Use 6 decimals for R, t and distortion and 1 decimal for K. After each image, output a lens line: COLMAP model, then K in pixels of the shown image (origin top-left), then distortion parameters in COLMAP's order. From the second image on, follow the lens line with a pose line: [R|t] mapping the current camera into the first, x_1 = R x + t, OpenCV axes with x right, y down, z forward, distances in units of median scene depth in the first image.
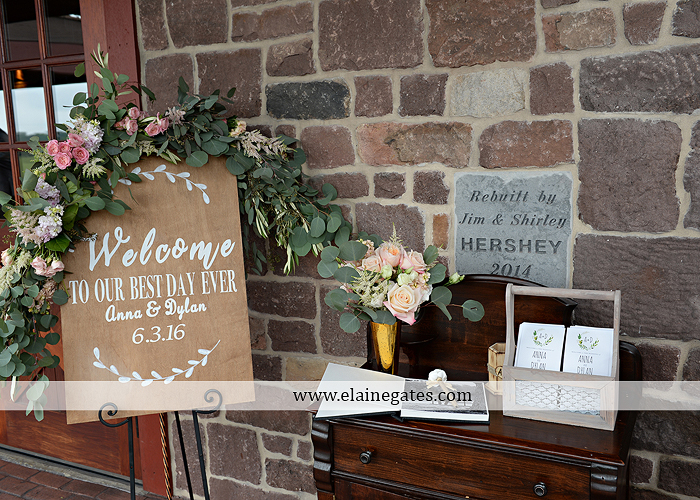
lens RADIAL K [[701.5, 0, 350.0], [0, 701.5, 250.0], [0, 0, 1]] dist [0.019268, 0.008576]
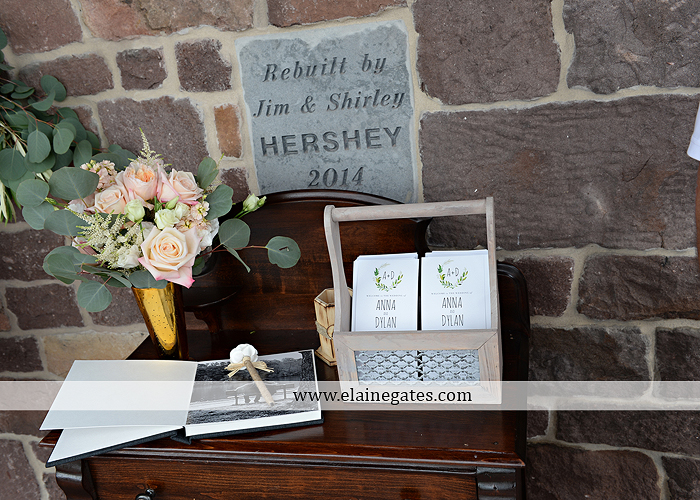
lens RADIAL K [[741.9, 0, 350.0], [0, 741.9, 250.0], [0, 0, 1]] dist [0.036042, -0.004076]
pose [[0.971007, -0.146839, 0.188636, 0.100526], [0.117958, 0.980660, 0.156179, -0.014028], [-0.207921, -0.129400, 0.969549, 0.299463]]
